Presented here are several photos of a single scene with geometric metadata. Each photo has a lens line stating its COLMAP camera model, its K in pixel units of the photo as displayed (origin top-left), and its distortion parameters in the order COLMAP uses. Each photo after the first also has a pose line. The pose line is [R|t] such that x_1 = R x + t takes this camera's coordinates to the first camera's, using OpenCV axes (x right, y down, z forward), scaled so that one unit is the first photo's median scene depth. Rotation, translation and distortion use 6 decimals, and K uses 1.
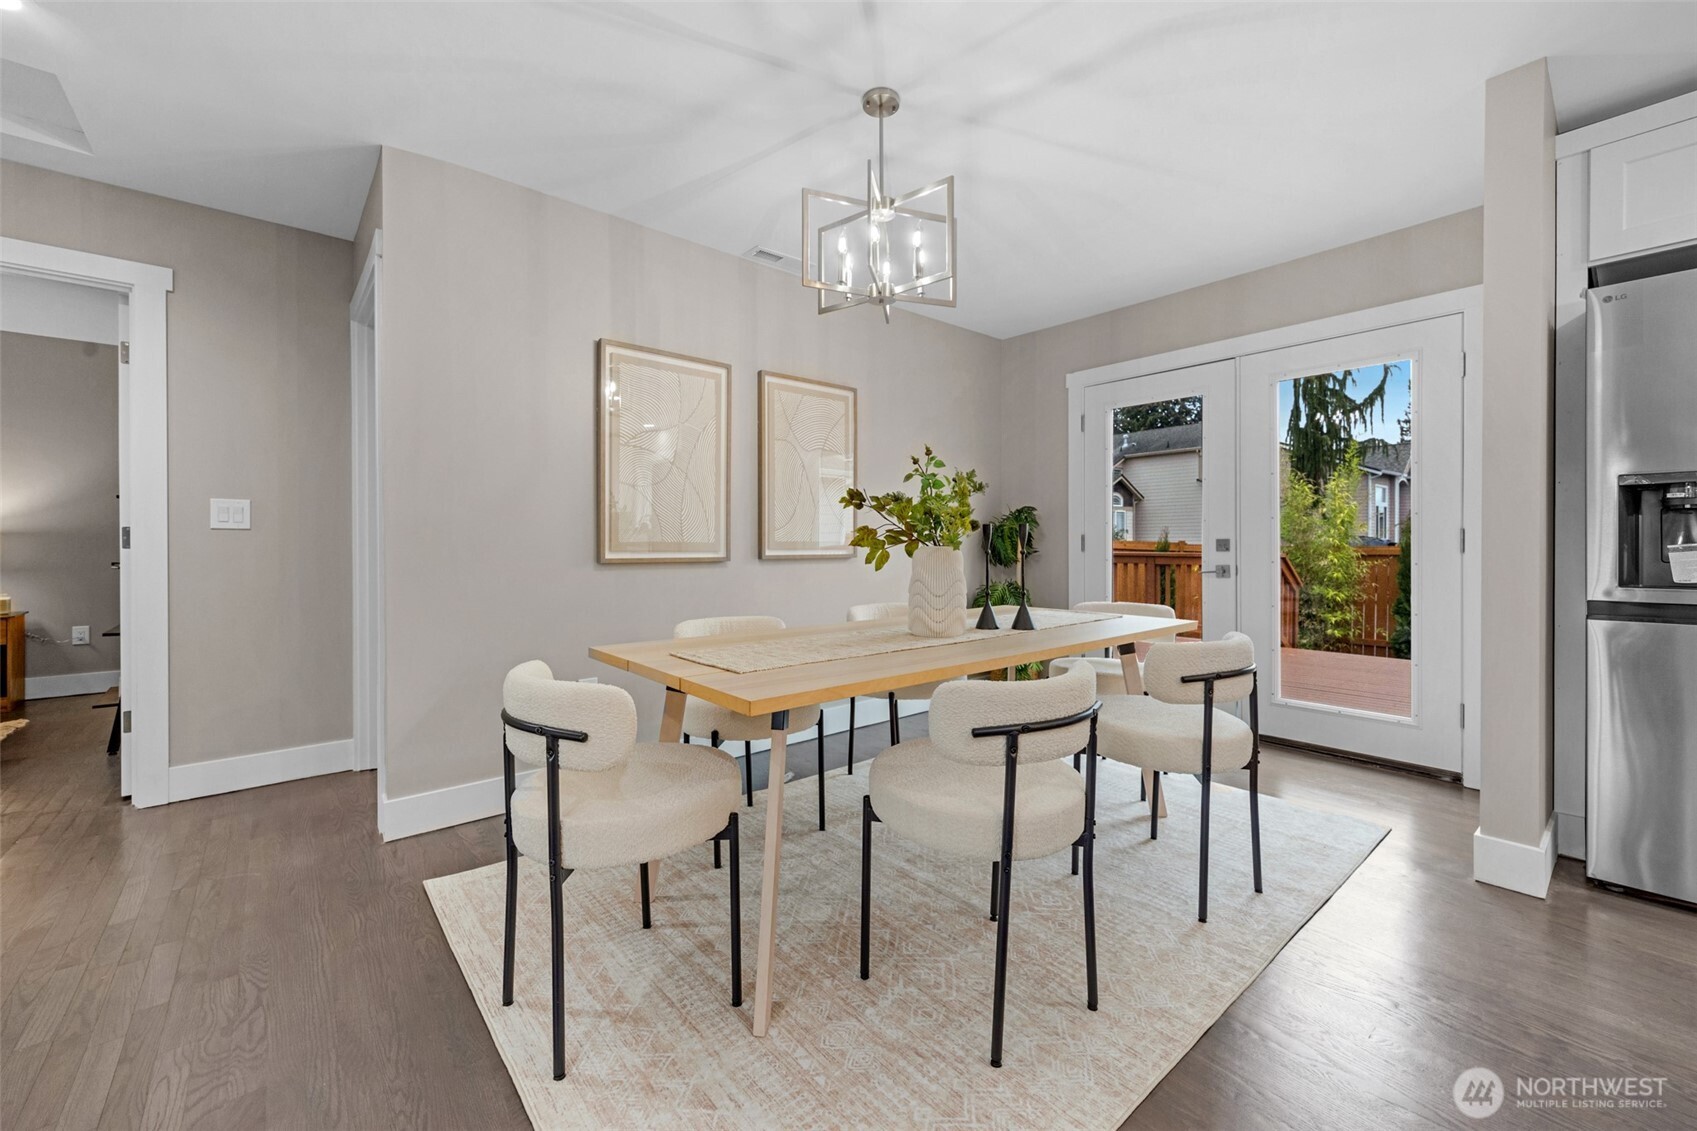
lens RADIAL K [[687.0, 0, 849.0], [0, 687.0, 551.6], [0, 0, 1]] dist [0.002372, -0.001534]
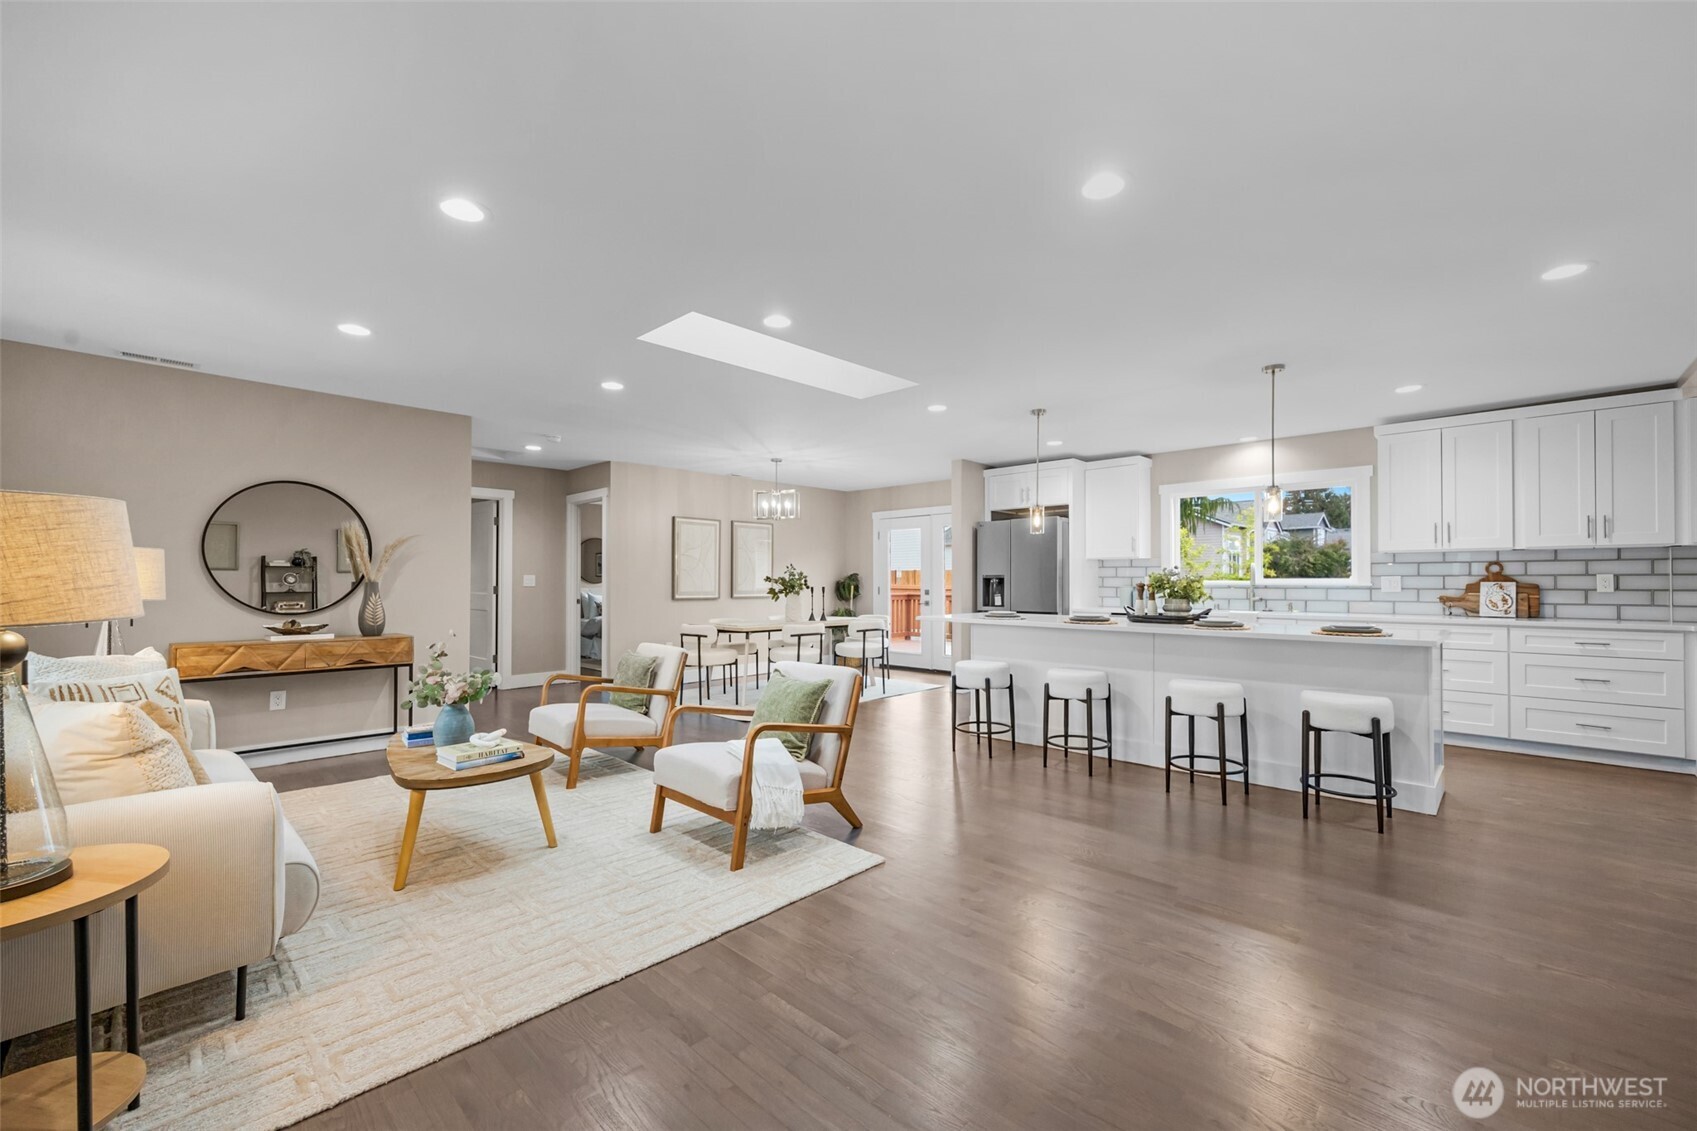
lens RADIAL K [[687.0, 0, 870.5], [0, 687.0, 557.7], [0, 0, 1]] dist [0.002372, -0.001534]
pose [[0.992391, 0.005945, 0.122980, 0.051864], [-0.000131, 0.998884, -0.047236, -0.015667], [-0.123123, 0.046860, 0.991284, -1.332594]]
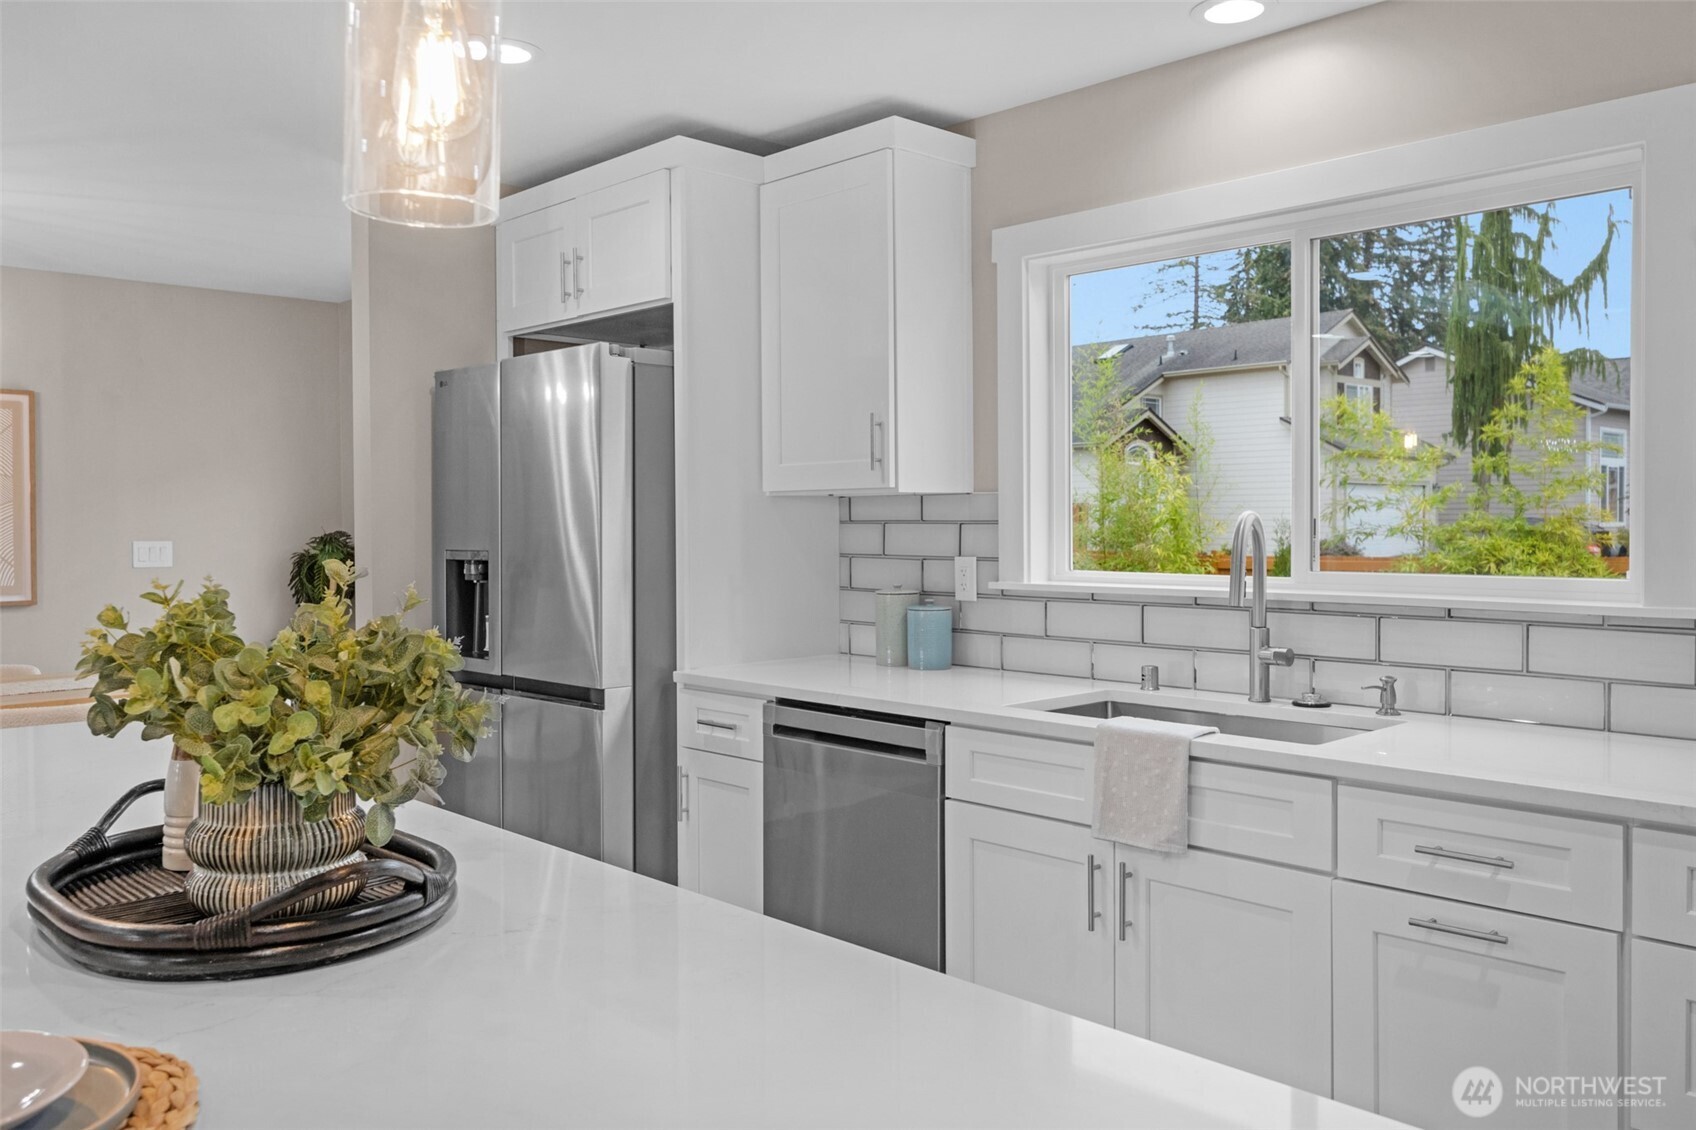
lens RADIAL K [[1337.9, 0, 849.6], [0, 1337.9, 533.8], [0, 0, 1]] dist [-0.005288, -0.008527]
pose [[0.997065, -0.003391, 0.076488, 0.850675], [0.003948, 0.999967, -0.007140, -0.063199], [-0.076461, 0.007422, 0.997045, -0.600819]]
